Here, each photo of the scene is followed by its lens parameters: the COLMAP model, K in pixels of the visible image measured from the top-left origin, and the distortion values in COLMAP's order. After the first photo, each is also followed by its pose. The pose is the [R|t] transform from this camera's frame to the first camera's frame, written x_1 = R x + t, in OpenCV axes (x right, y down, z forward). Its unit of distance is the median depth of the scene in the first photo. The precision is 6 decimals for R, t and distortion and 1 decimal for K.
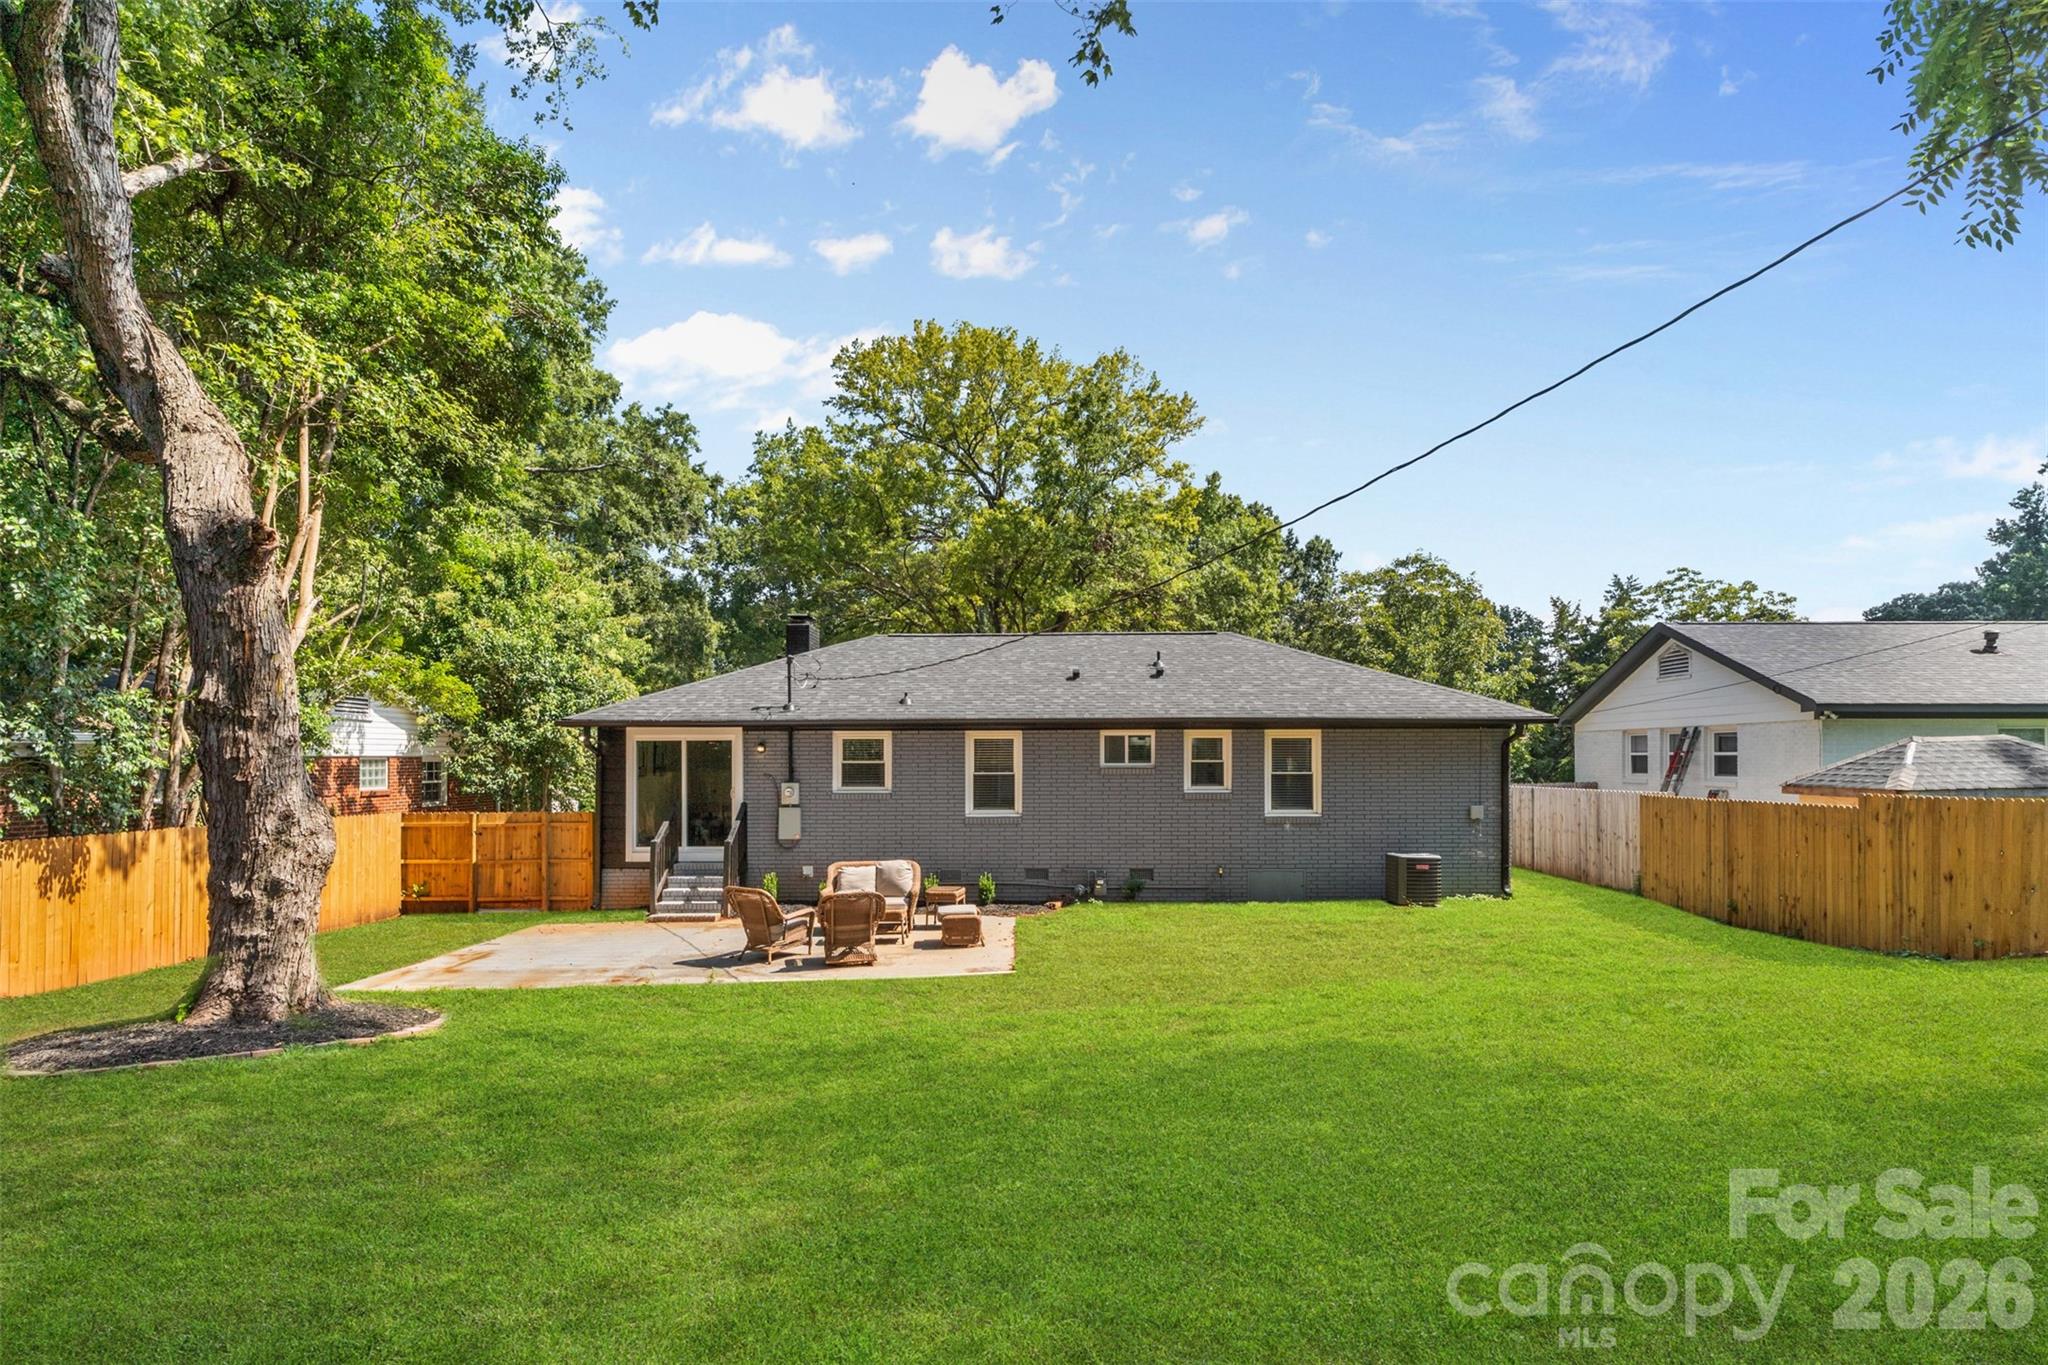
lens RADIAL K [[1069.6, 0, 1010.3], [0, 1069.6, 739.3], [0, 0, 1]] dist [-0.015788, -0.000820]
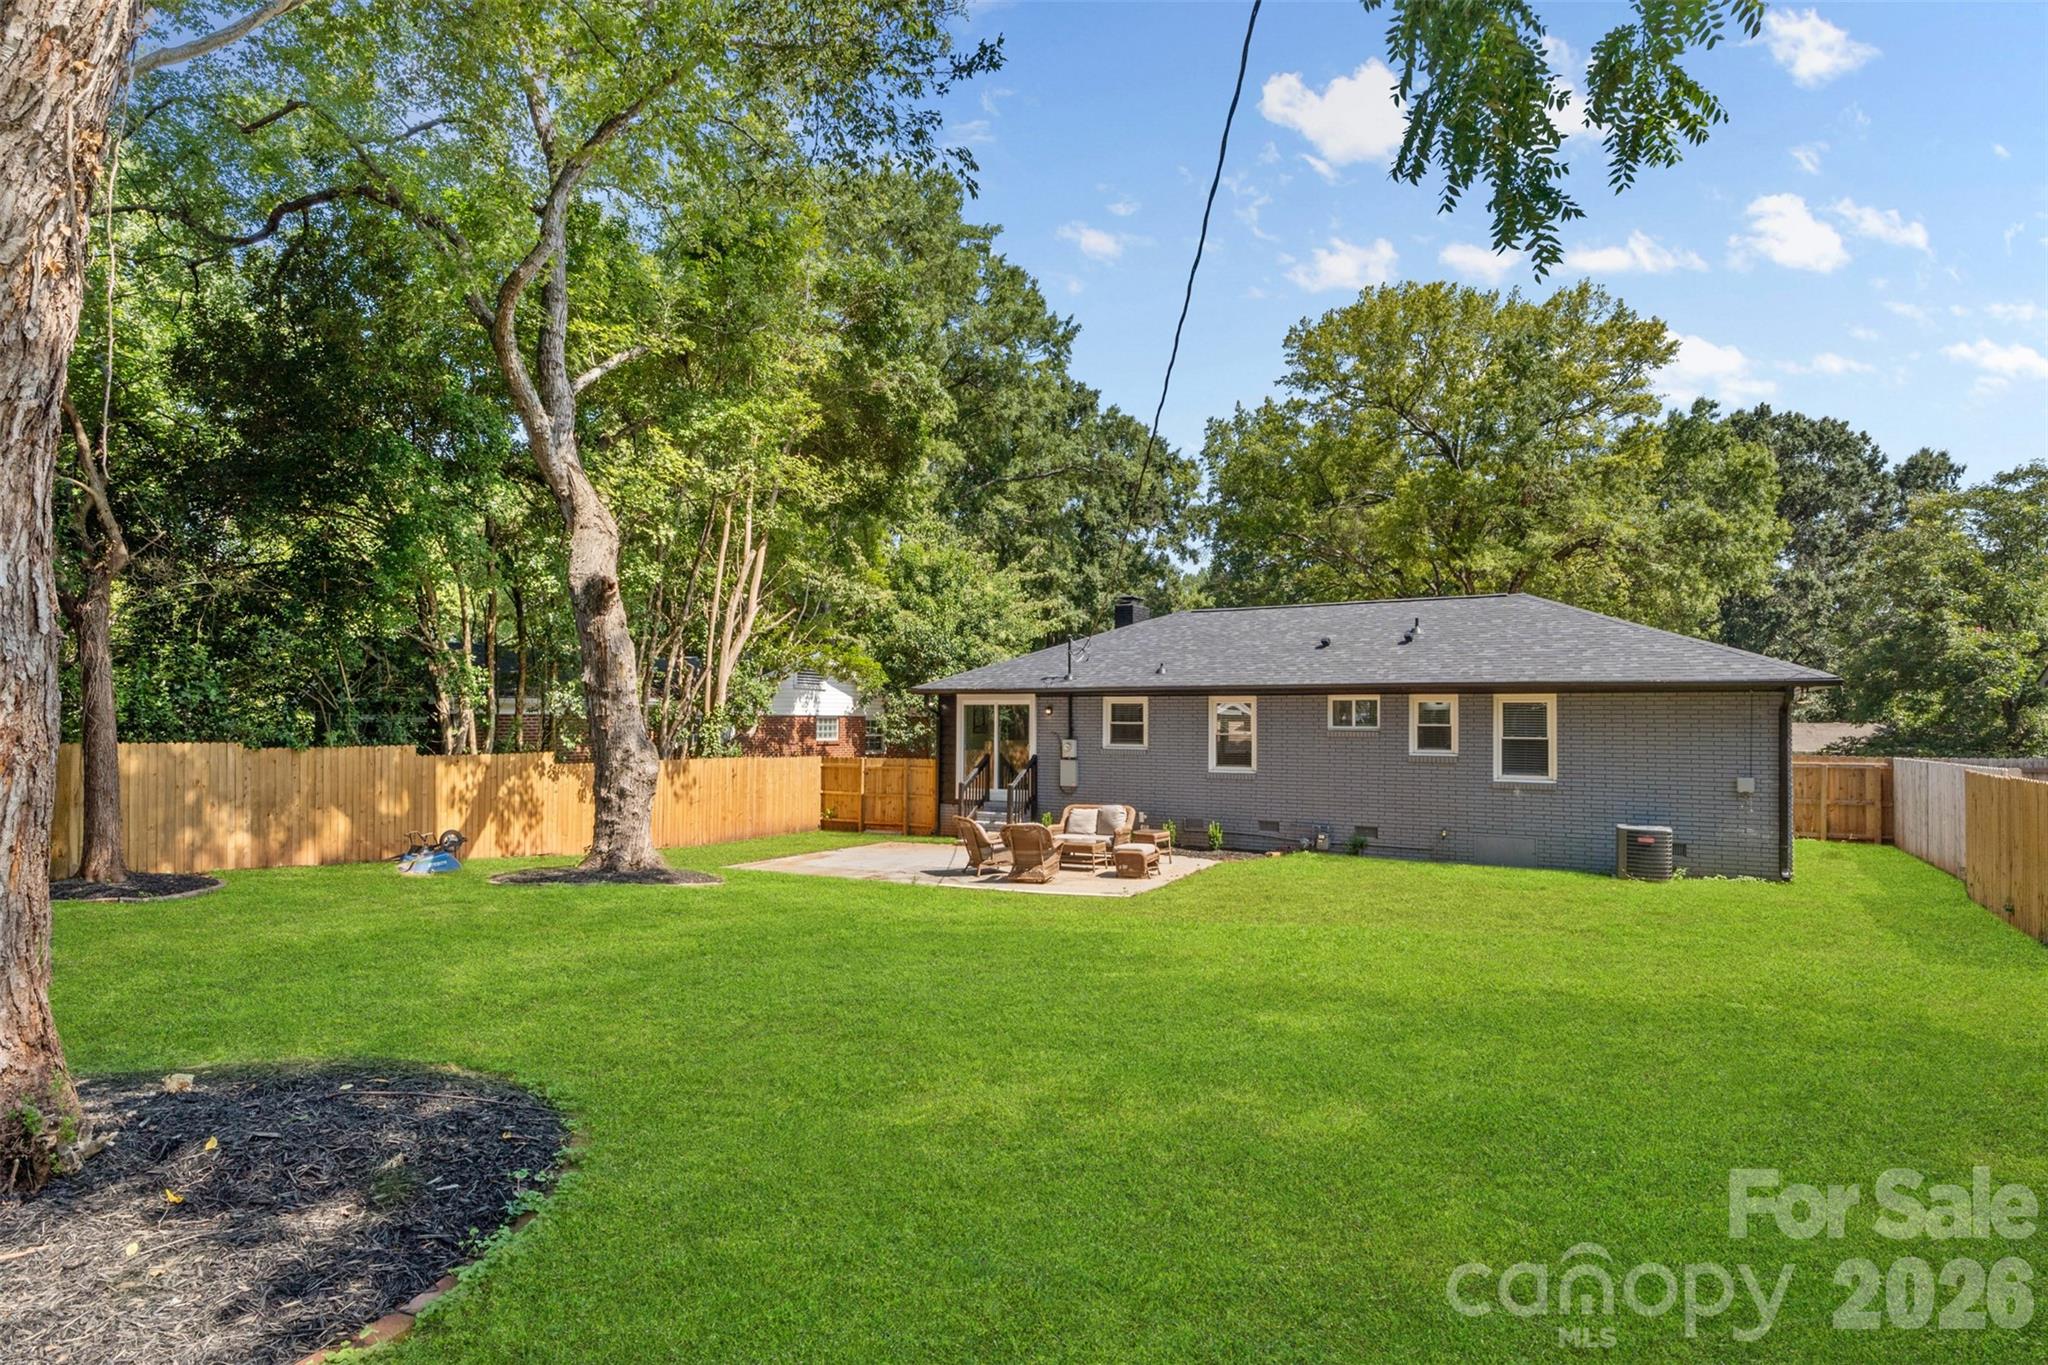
lens RADIAL K [[1069.6, 0, 1032.2], [0, 1069.6, 684.6], [0, 0, 1]] dist [-0.015788, -0.000820]
pose [[0.869643, -0.008330, -0.493610, 0.355068], [0.000535, 0.999873, -0.015931, -0.002574], [0.493680, 0.013590, 0.869537, -0.078252]]
